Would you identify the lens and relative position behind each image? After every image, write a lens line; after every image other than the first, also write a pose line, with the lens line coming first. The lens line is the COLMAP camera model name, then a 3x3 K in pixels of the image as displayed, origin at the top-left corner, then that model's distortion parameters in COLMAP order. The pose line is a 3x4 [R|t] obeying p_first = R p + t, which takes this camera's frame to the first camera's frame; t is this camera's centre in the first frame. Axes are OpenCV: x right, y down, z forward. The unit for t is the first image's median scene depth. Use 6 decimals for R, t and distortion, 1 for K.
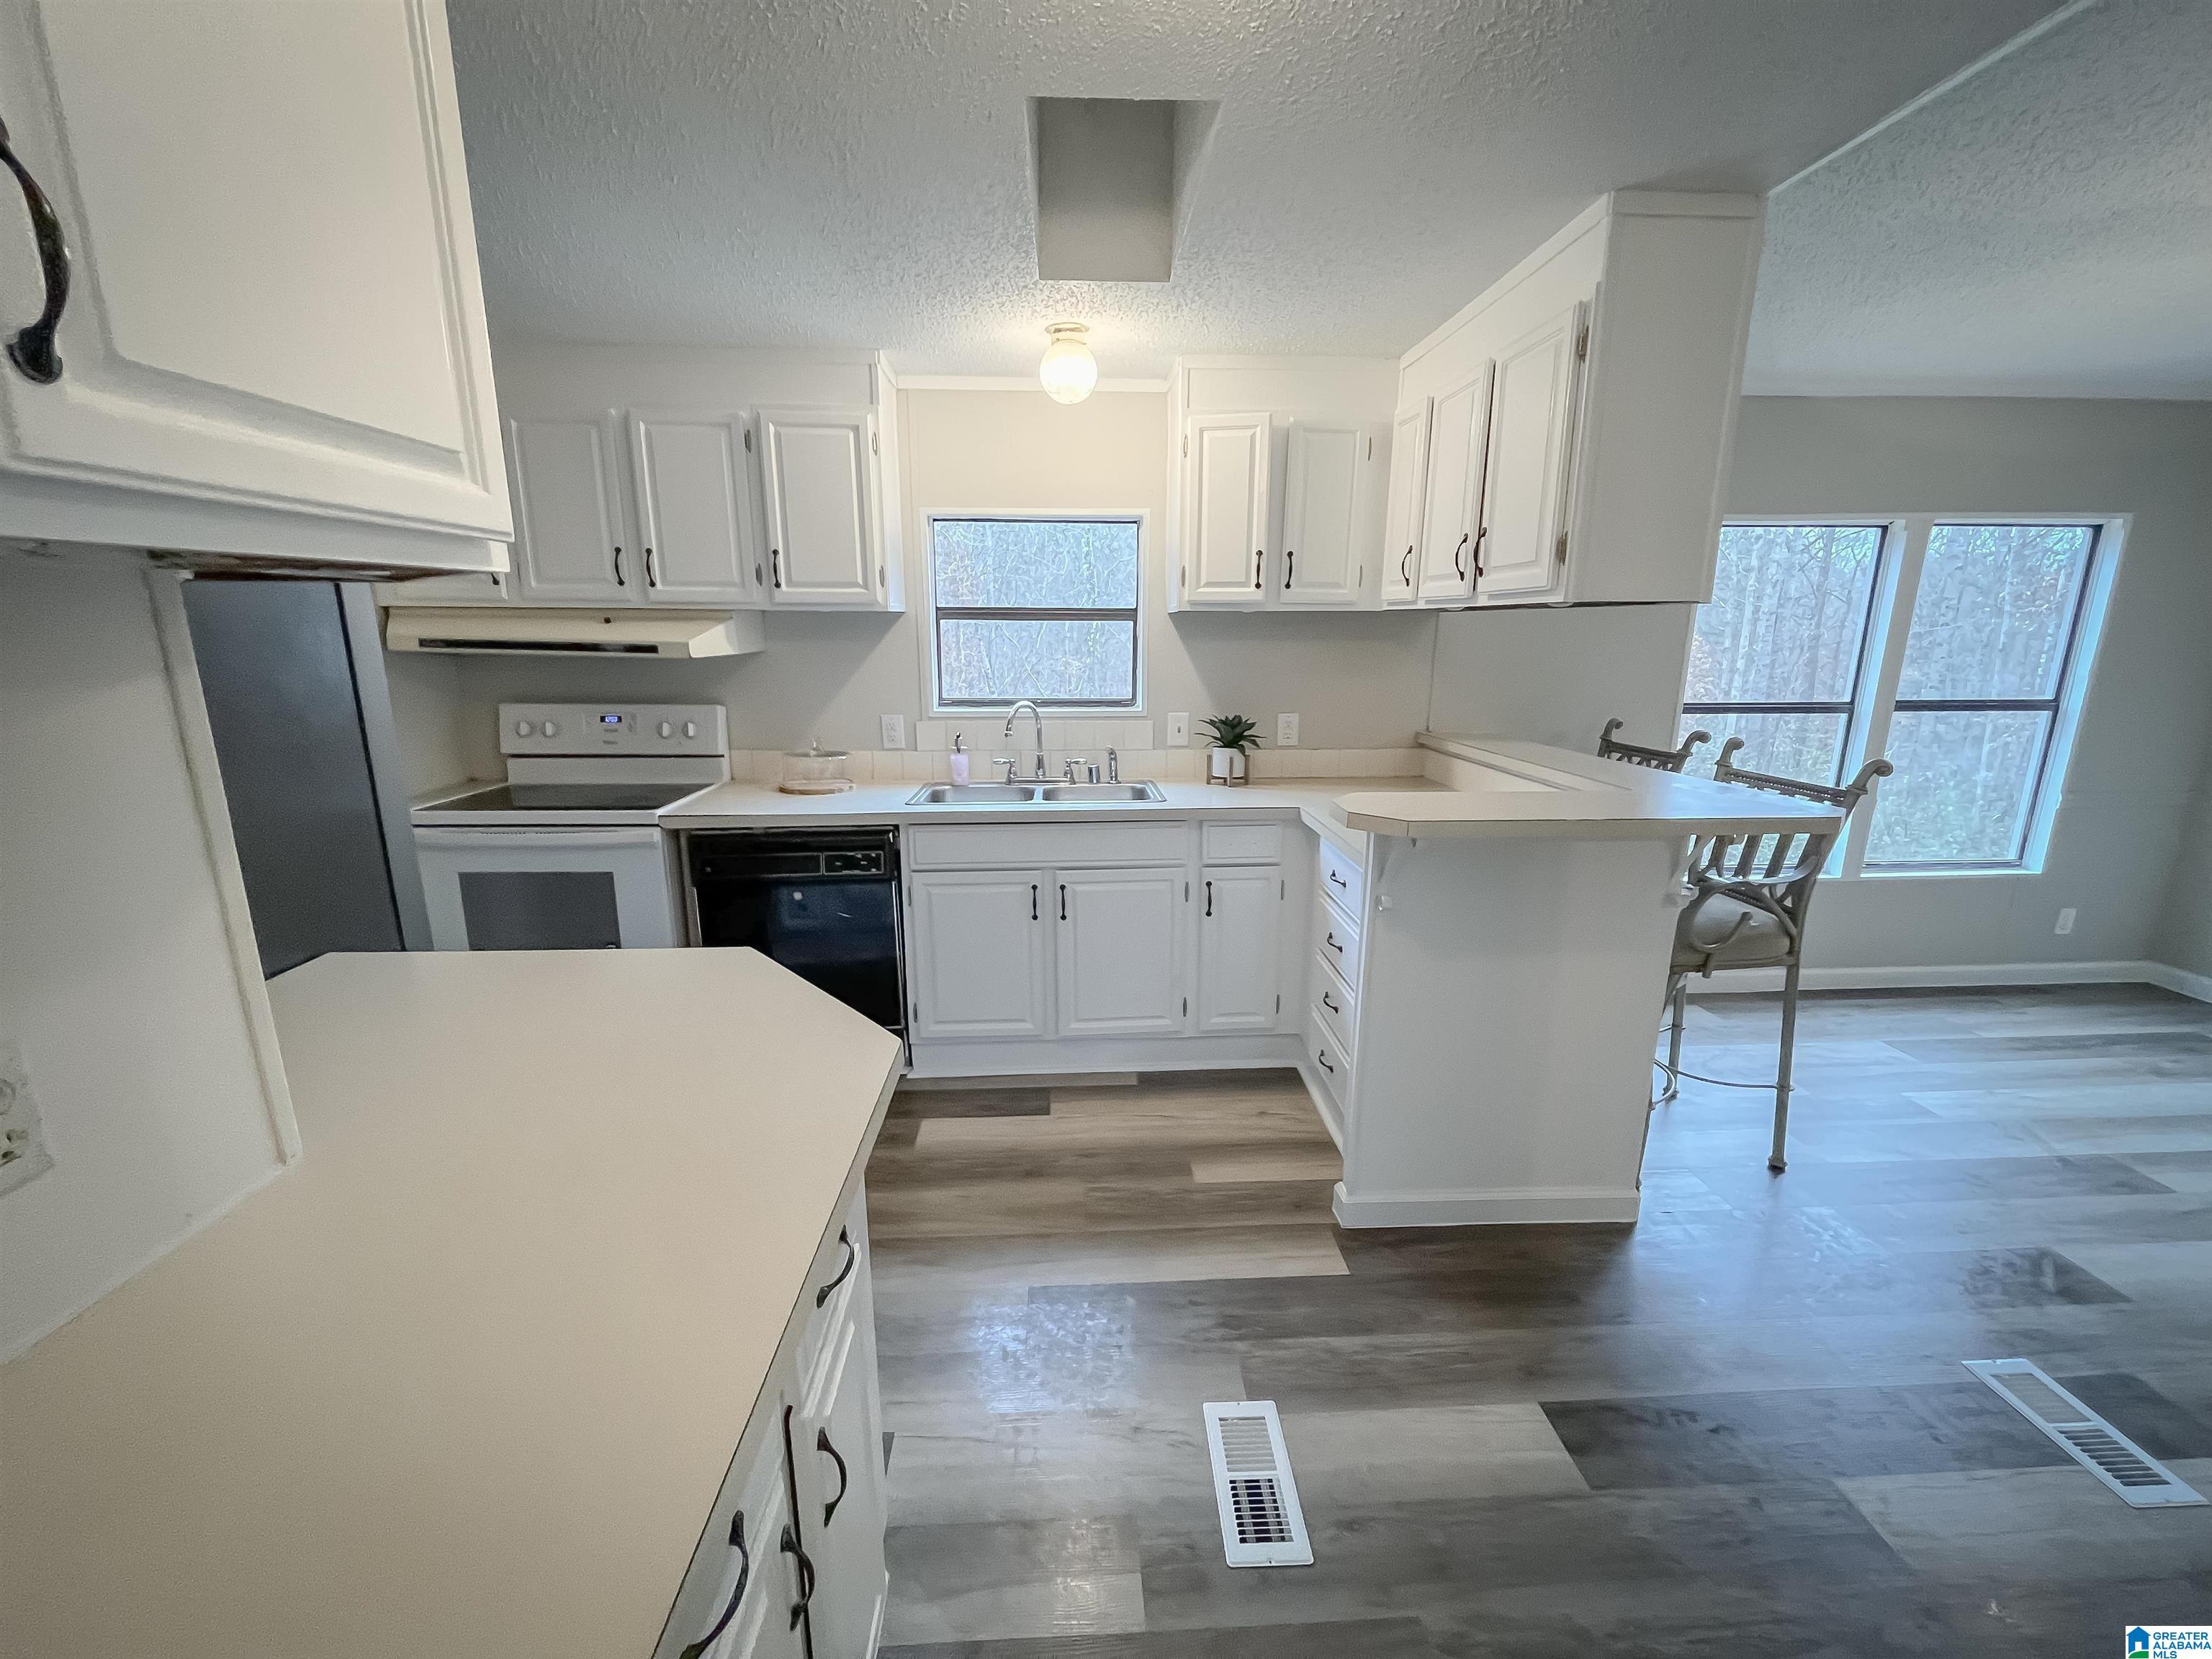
lens RADIAL K [[903.1, 0, 1105.6], [0, 903.1, 831.9], [0, 0, 1]] dist [-0.002299, -0.000352]
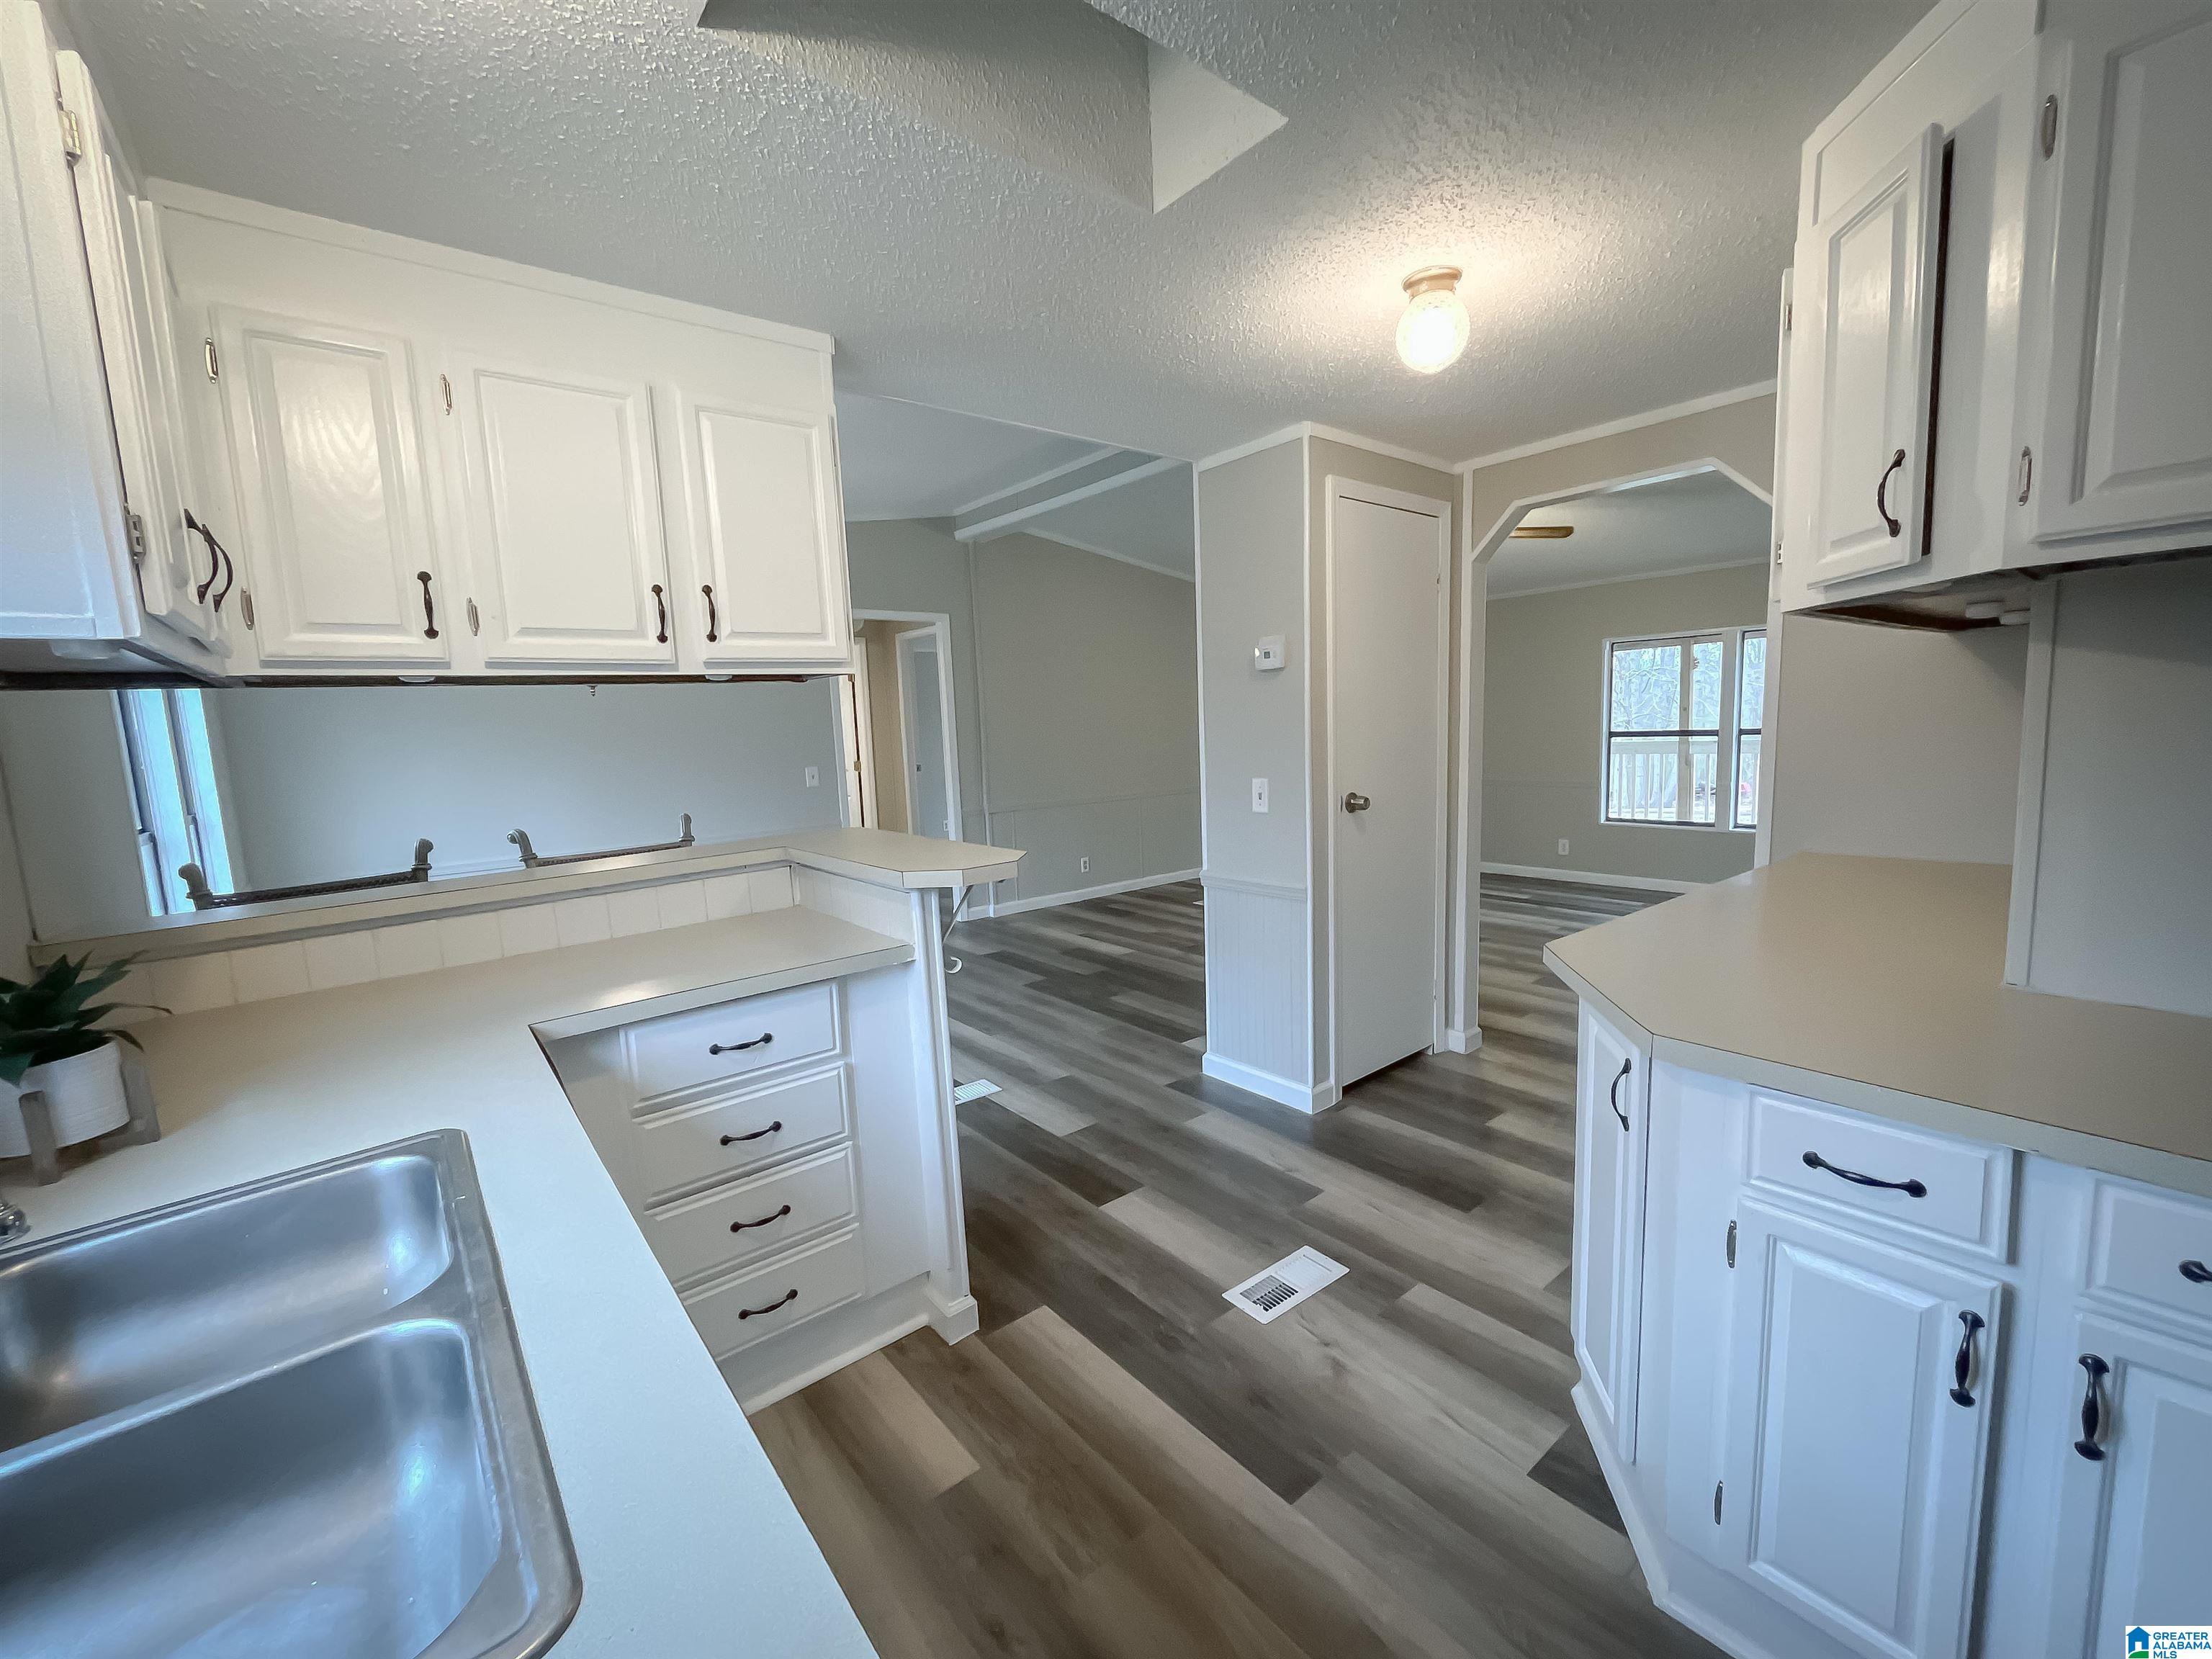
lens RADIAL K [[903.1, 0, 1083.2], [0, 903.1, 831.9], [0, 0, 1]] dist [-0.002299, -0.000352]
pose [[-0.570560, -0.071567, 0.818132, -0.419391], [0.234418, 0.940559, 0.245758, -0.198133], [-0.787089, 0.332005, -0.519869, 0.982562]]
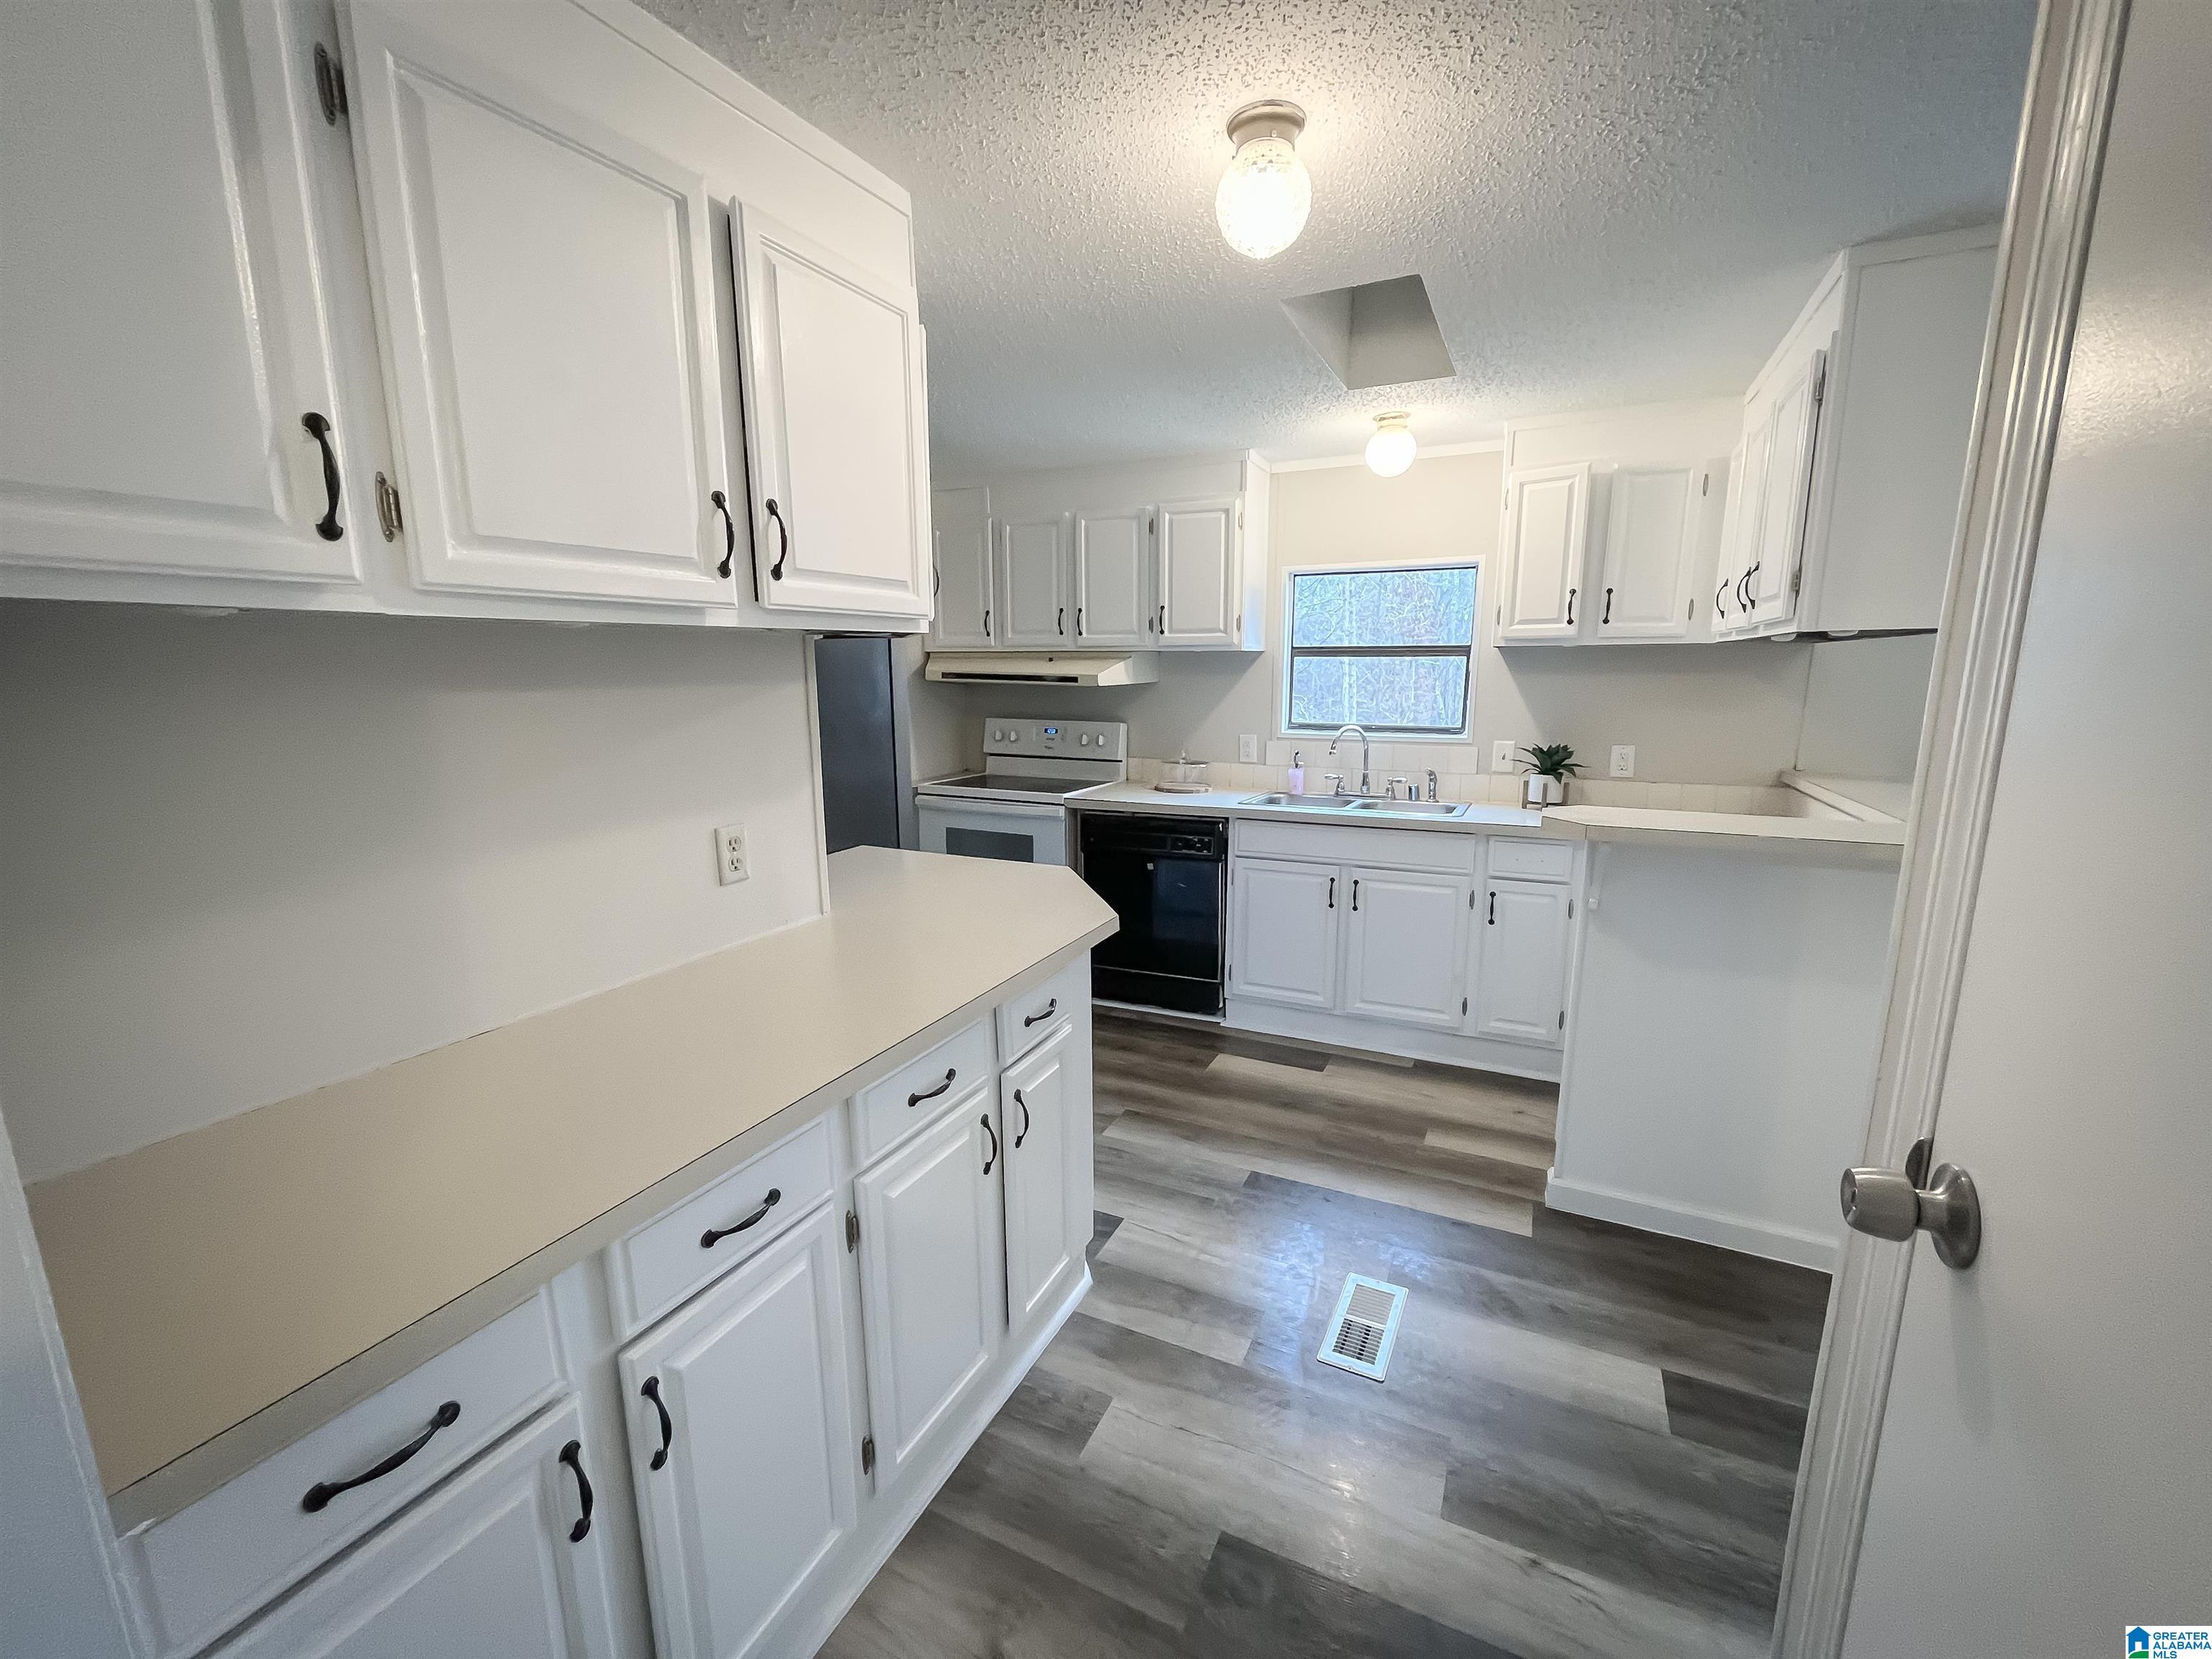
lens RADIAL K [[903.1, 0, 1104.8], [0, 903.1, 831.6], [0, 0, 1]] dist [-0.002299, -0.000352]
pose [[0.874379, 0.081534, -0.478344, 0.224107], [-0.102255, 0.994606, -0.017383, 0.049963], [0.474347, 0.064112, 0.878000, -0.187129]]
